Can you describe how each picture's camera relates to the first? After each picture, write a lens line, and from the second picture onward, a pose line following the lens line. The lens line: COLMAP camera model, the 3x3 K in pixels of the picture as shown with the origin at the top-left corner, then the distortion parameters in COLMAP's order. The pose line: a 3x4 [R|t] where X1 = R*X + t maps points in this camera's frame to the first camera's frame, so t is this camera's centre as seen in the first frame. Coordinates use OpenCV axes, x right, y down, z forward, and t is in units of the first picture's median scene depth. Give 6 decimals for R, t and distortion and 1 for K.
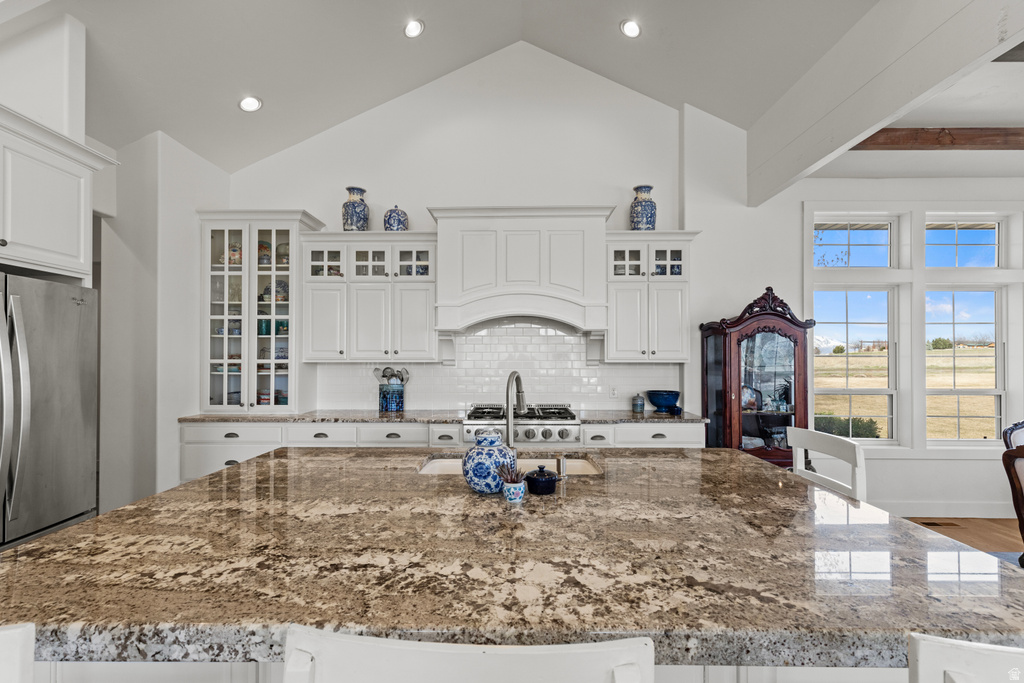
lens RADIAL K [[452.8, 0, 510.7], [0, 452.8, 358.2], [0, 0, 1]] dist [-0.000293, -0.000336]
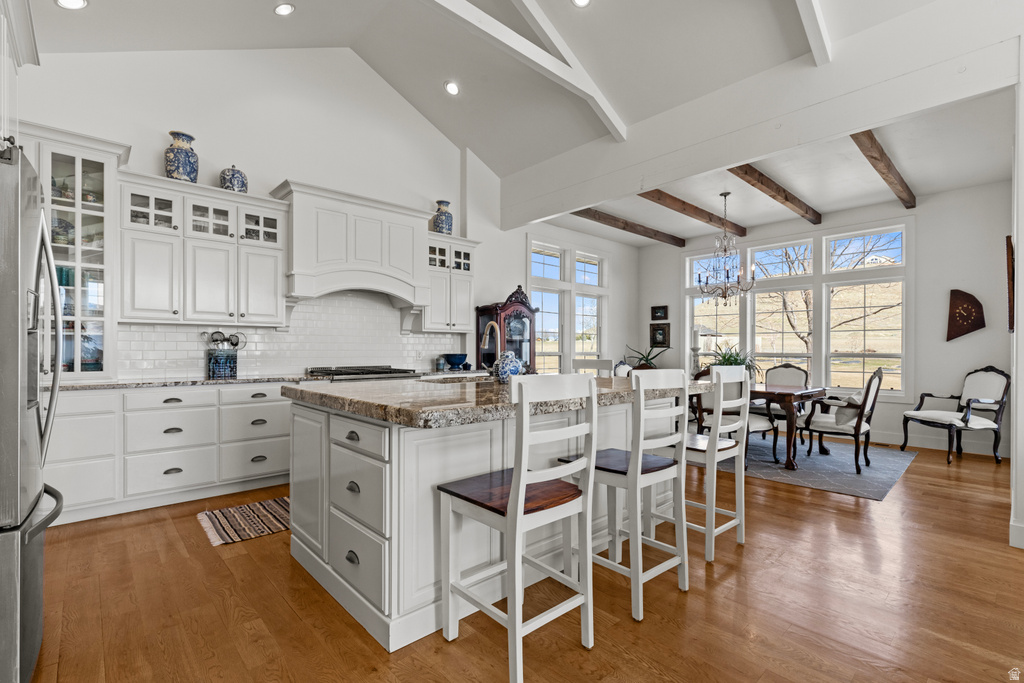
lens RADIAL K [[463.2, 0, 504.8], [0, 463.2, 356.5], [0, 0, 1]] dist [0.001034, -0.000235]
pose [[0.733943, -0.009801, 0.679140, -0.523017], [-0.000816, 0.999882, 0.015312, 0.061404], [-0.679210, -0.011792, 0.733849, -0.140630]]
